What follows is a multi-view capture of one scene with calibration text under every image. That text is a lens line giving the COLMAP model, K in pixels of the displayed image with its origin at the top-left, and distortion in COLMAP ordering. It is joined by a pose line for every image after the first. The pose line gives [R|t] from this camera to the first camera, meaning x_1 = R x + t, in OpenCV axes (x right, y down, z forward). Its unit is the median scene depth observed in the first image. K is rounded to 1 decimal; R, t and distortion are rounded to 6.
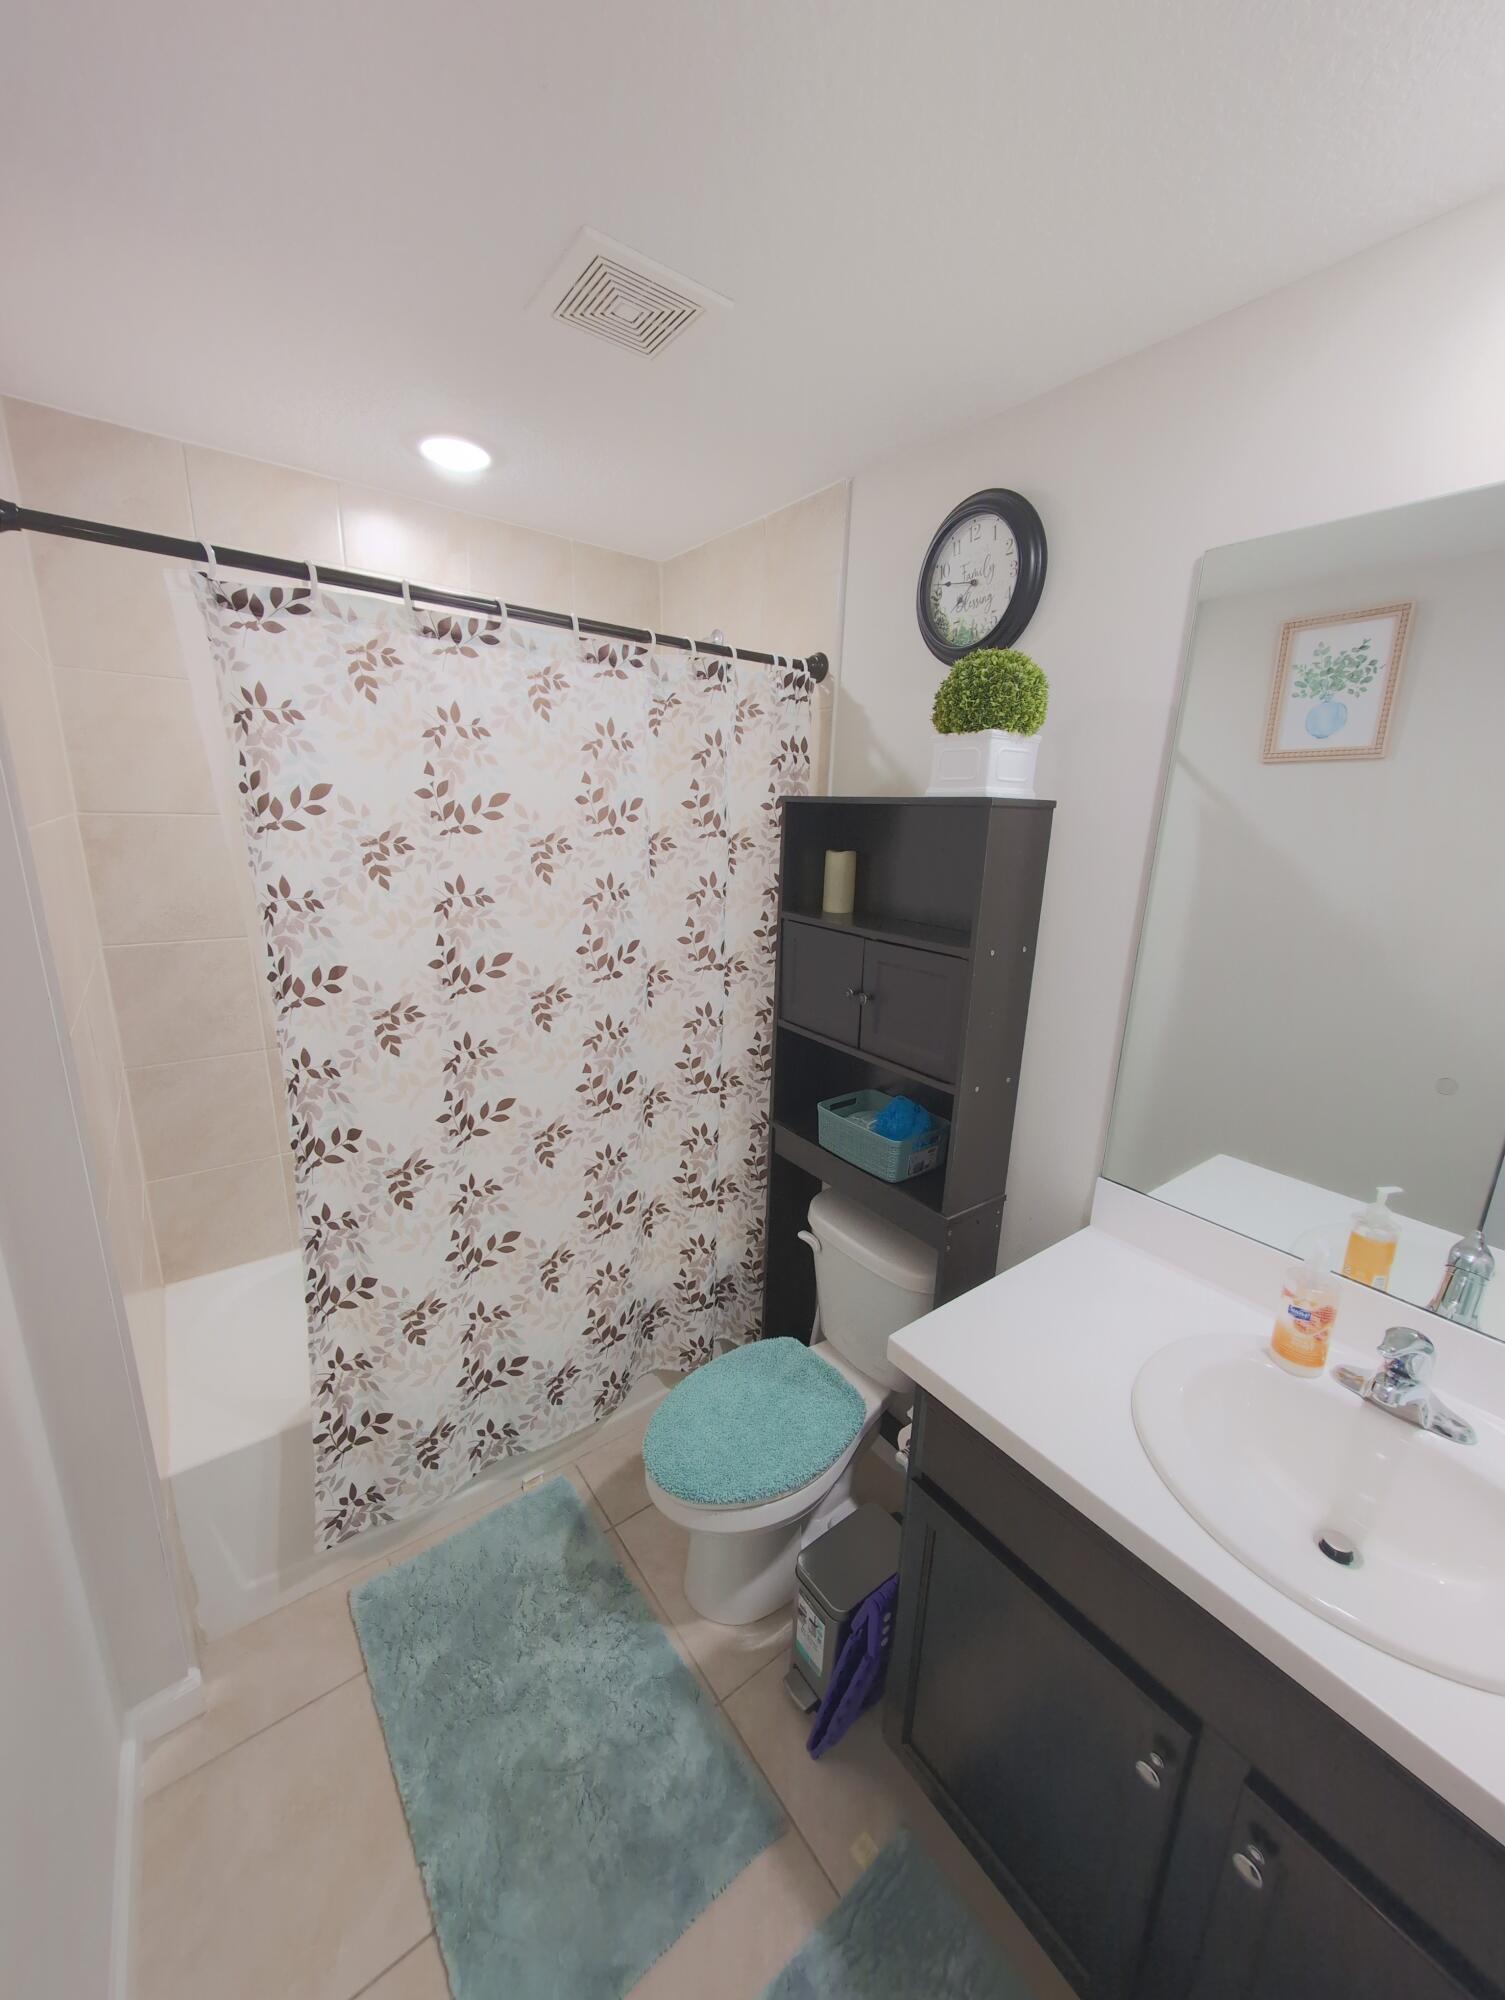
lens RADIAL K [[752.9, 0, 749.0], [0, 752.9, 1006.2], [0, 0, 1]] dist [0.002892, -0.000115]
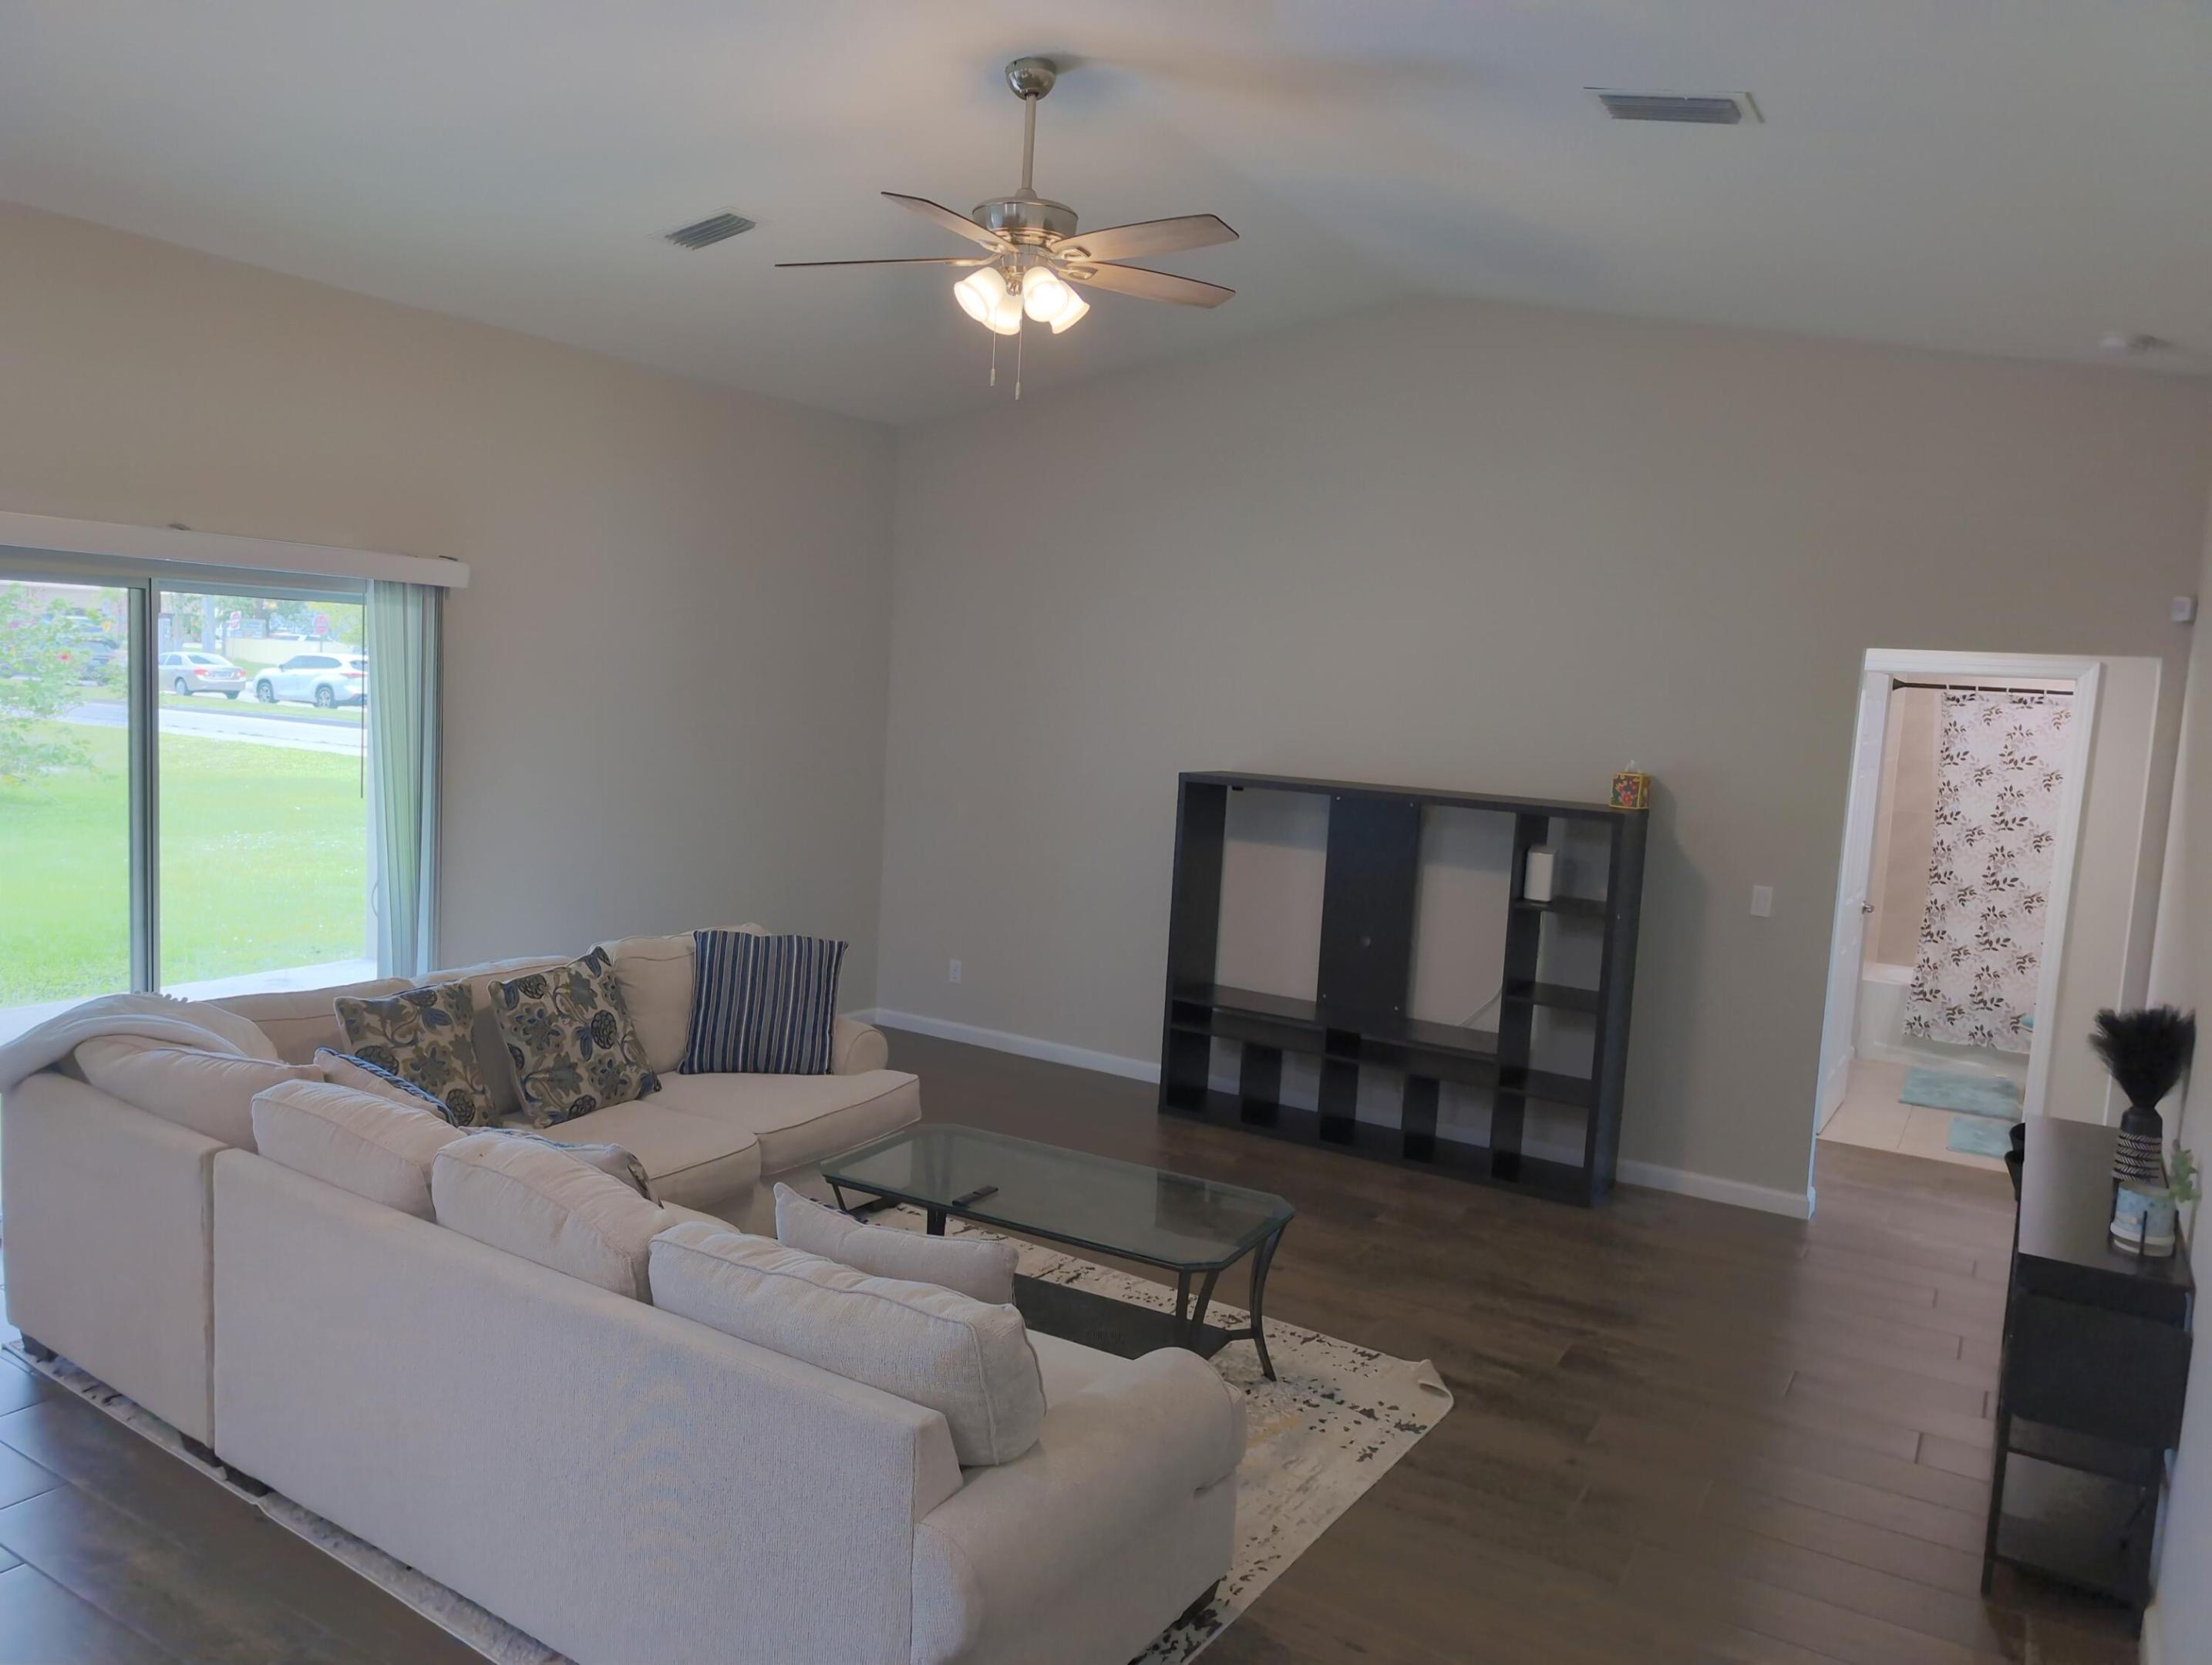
lens RADIAL K [[1583.6, 0, 1107.3], [0, 1583.6, 823.9], [0, 0, 1]] dist [-0.001659, -0.009755]
pose [[0.377222, 0.079595, -0.922696, 3.951592], [-0.274906, 0.961019, -0.029487, 1.105021], [0.884381, 0.264778, 0.384399, -4.348125]]
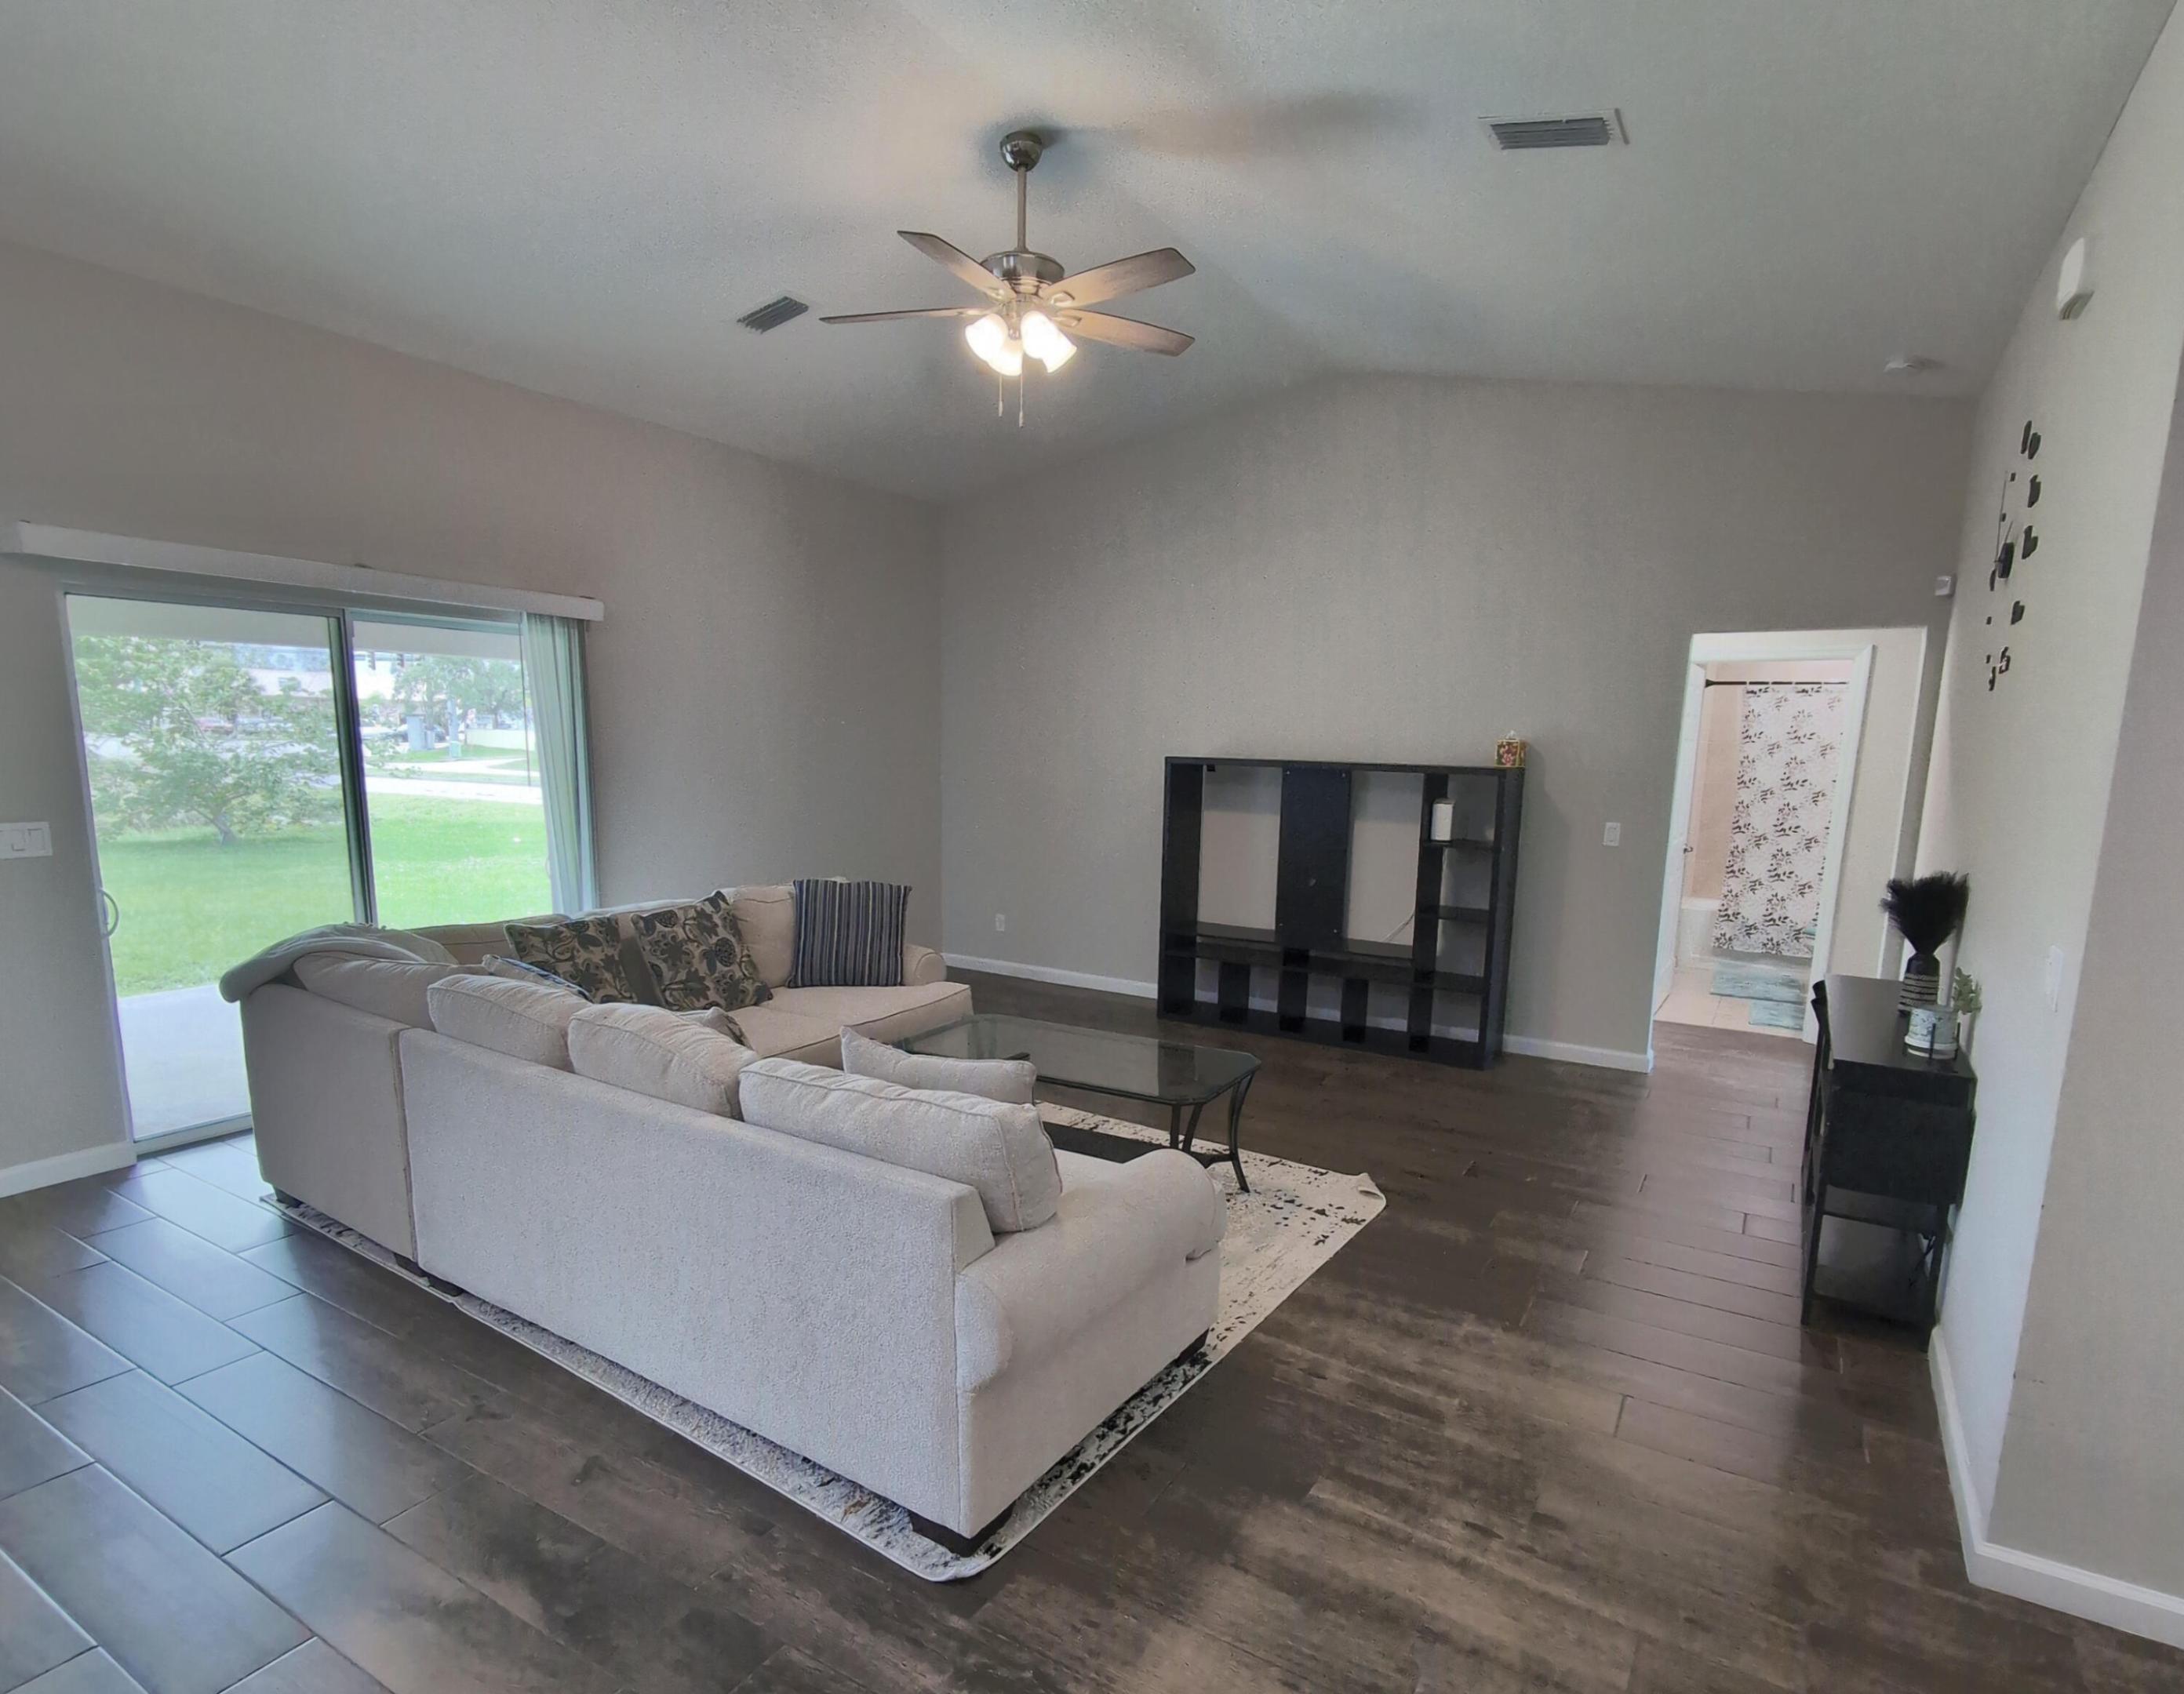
lens RADIAL K [[1153.1, 0, 1125.6], [0, 1153.1, 926.8], [0, 0, 1]] dist [-0.000646, -0.000776]
pose [[0.385162, 0.135506, -0.912846, 3.794361], [-0.242092, 0.969355, 0.041747, 1.251448], [0.890529, 0.204913, 0.406163, -4.208051]]
